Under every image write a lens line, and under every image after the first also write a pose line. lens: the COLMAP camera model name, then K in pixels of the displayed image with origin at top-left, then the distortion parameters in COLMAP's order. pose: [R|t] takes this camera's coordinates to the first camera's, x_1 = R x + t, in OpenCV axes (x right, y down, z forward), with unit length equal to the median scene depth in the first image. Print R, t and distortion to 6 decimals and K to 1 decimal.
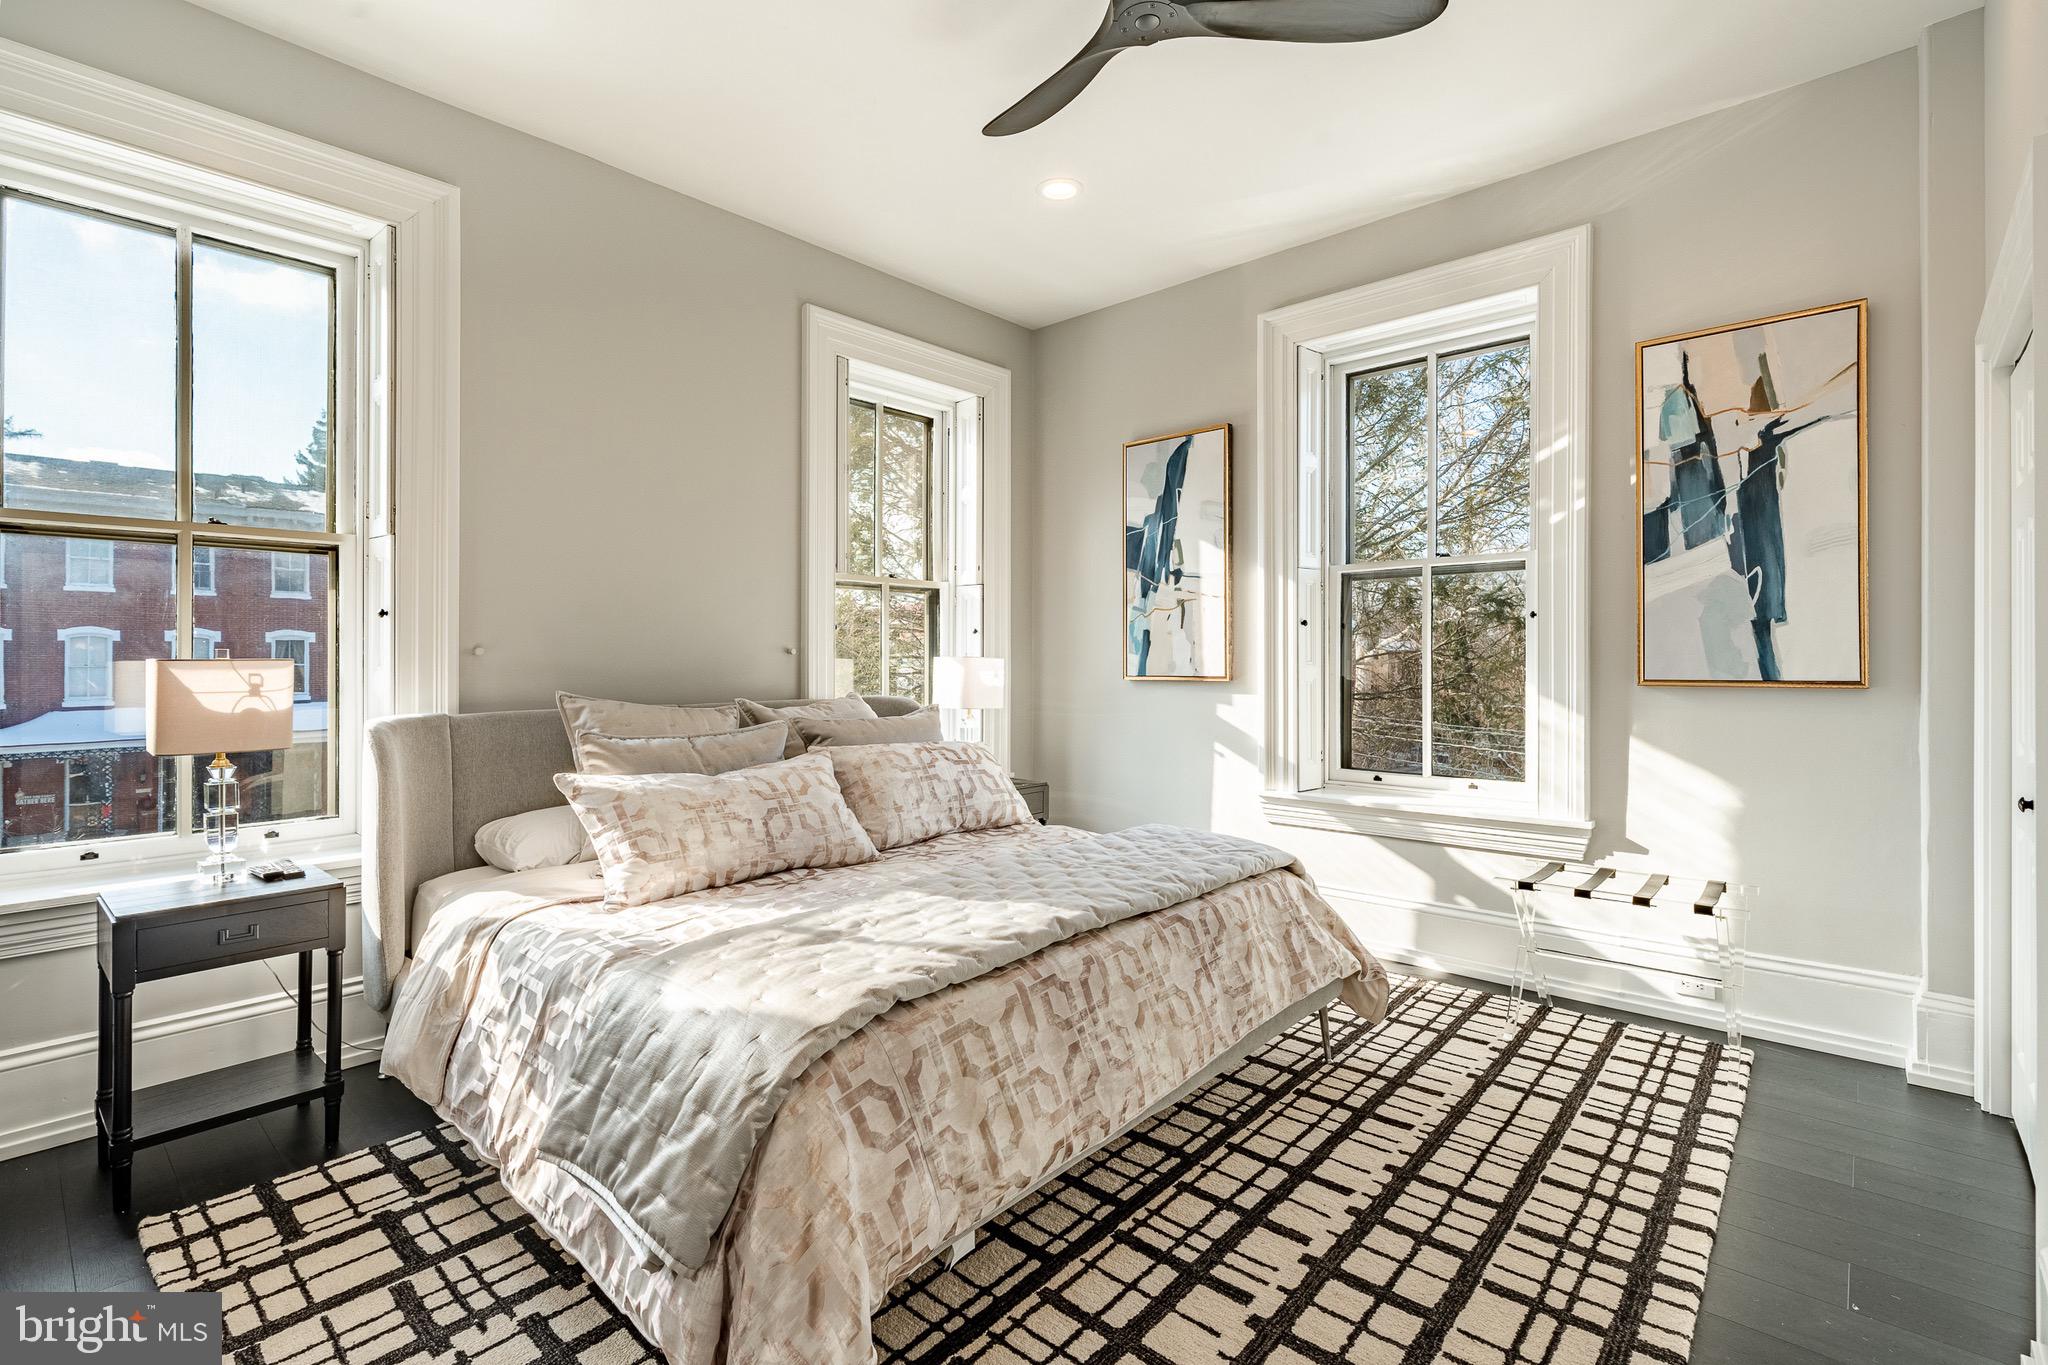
lens RADIAL K [[937.6, 0, 1013.9], [0, 937.6, 663.7], [0, 0, 1]] dist [-0.000484, 0.000529]
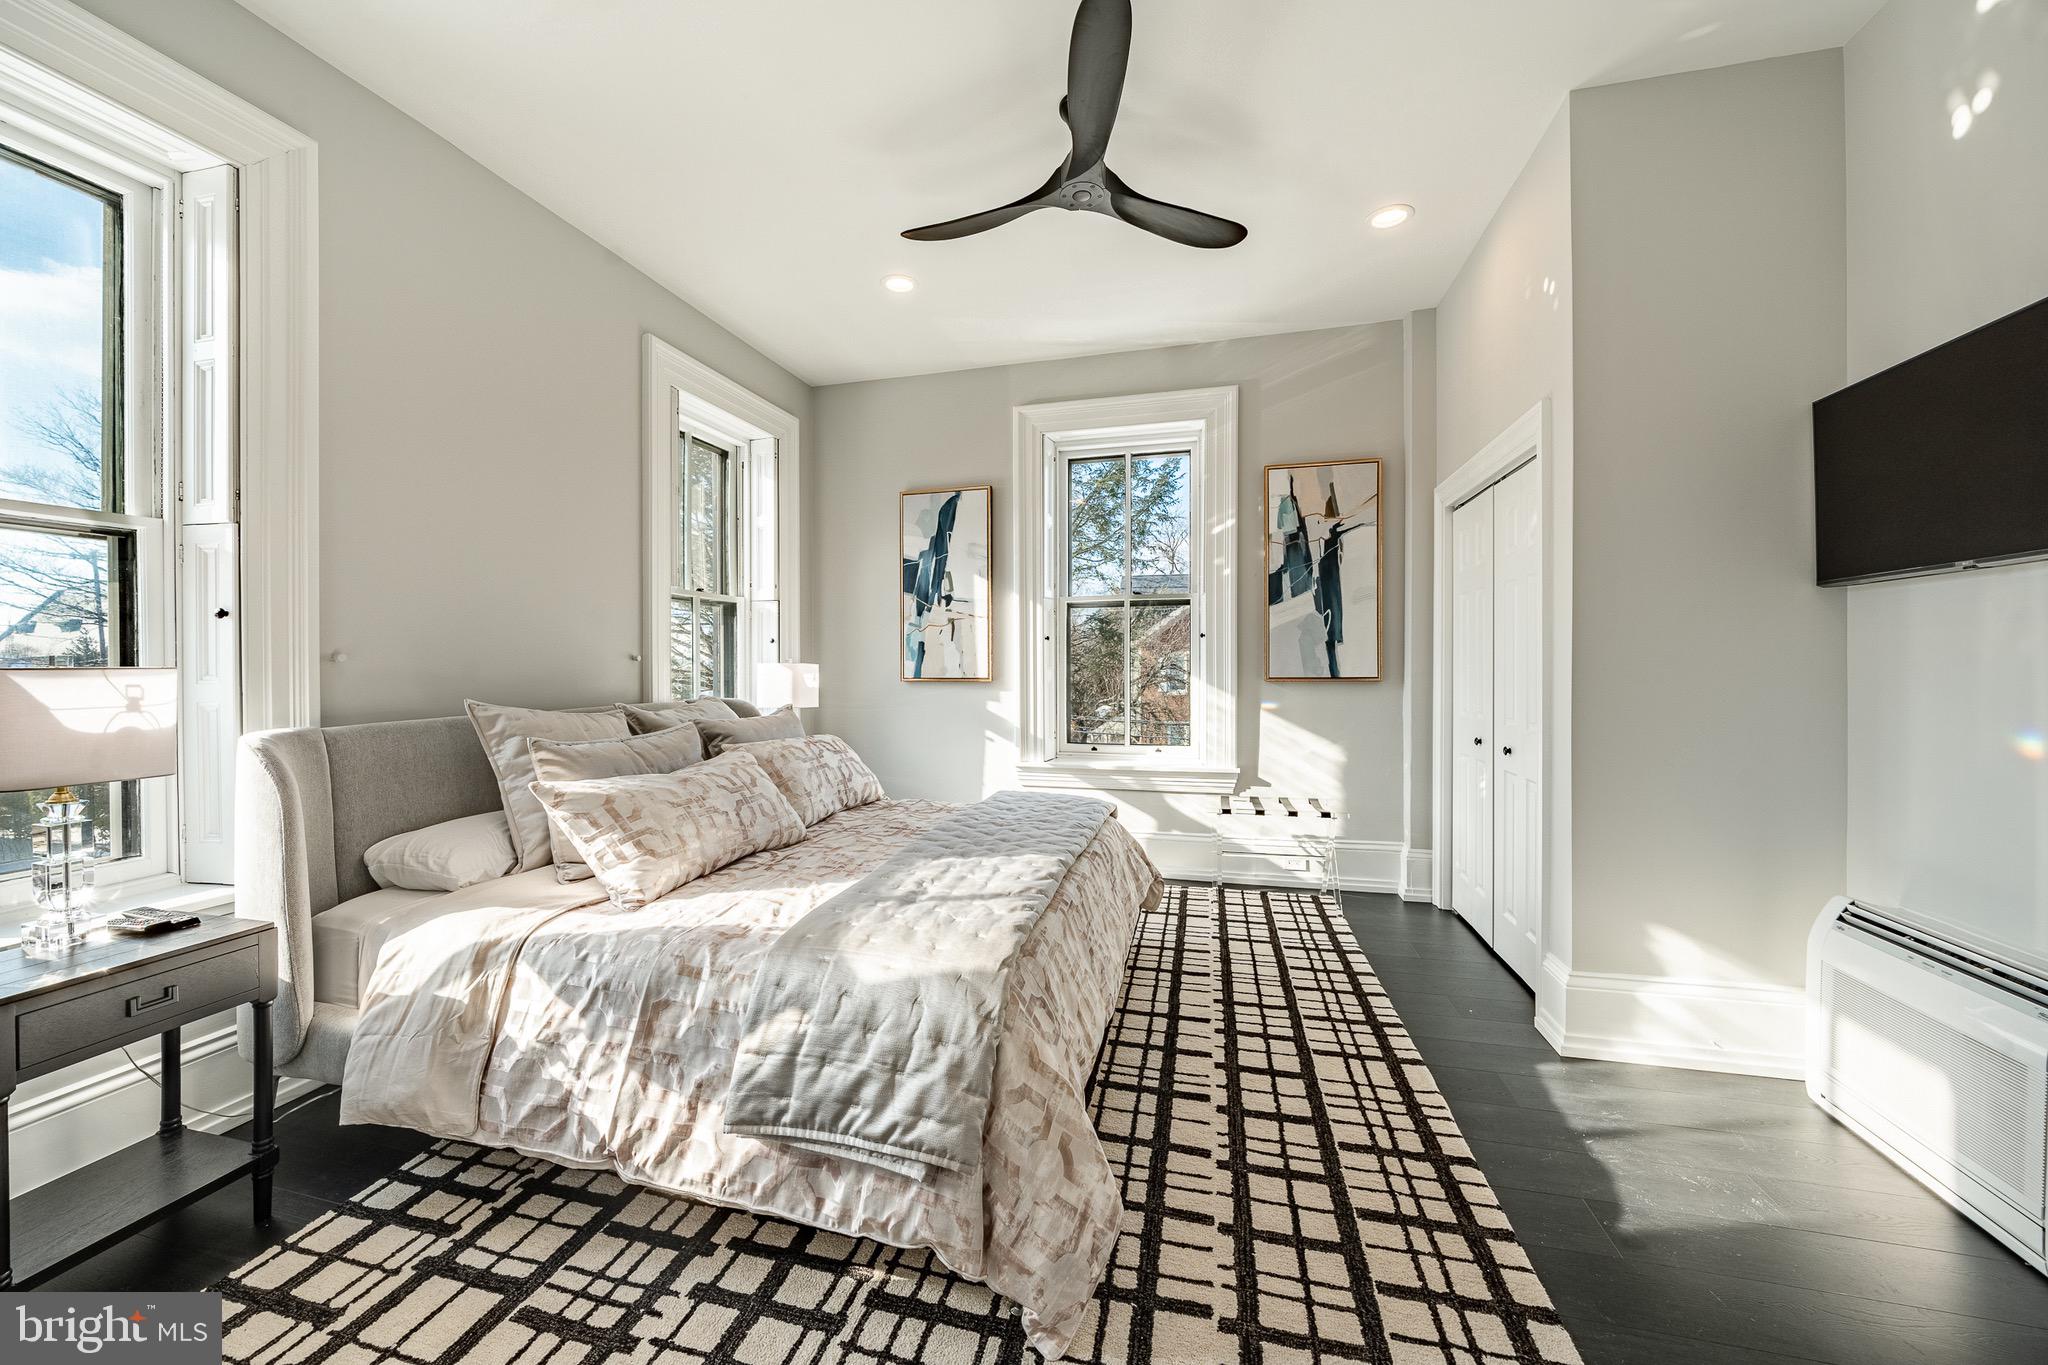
lens RADIAL K [[763.7, 0, 1010.1], [0, 763.7, 674.4], [0, 0, 1]] dist [-0.005350, 0.000514]
pose [[0.889182, -0.007204, 0.457497, -0.373597], [0.002772, 0.999943, 0.010358, -0.003333], [-0.457546, -0.007942, 0.889151, 0.049528]]
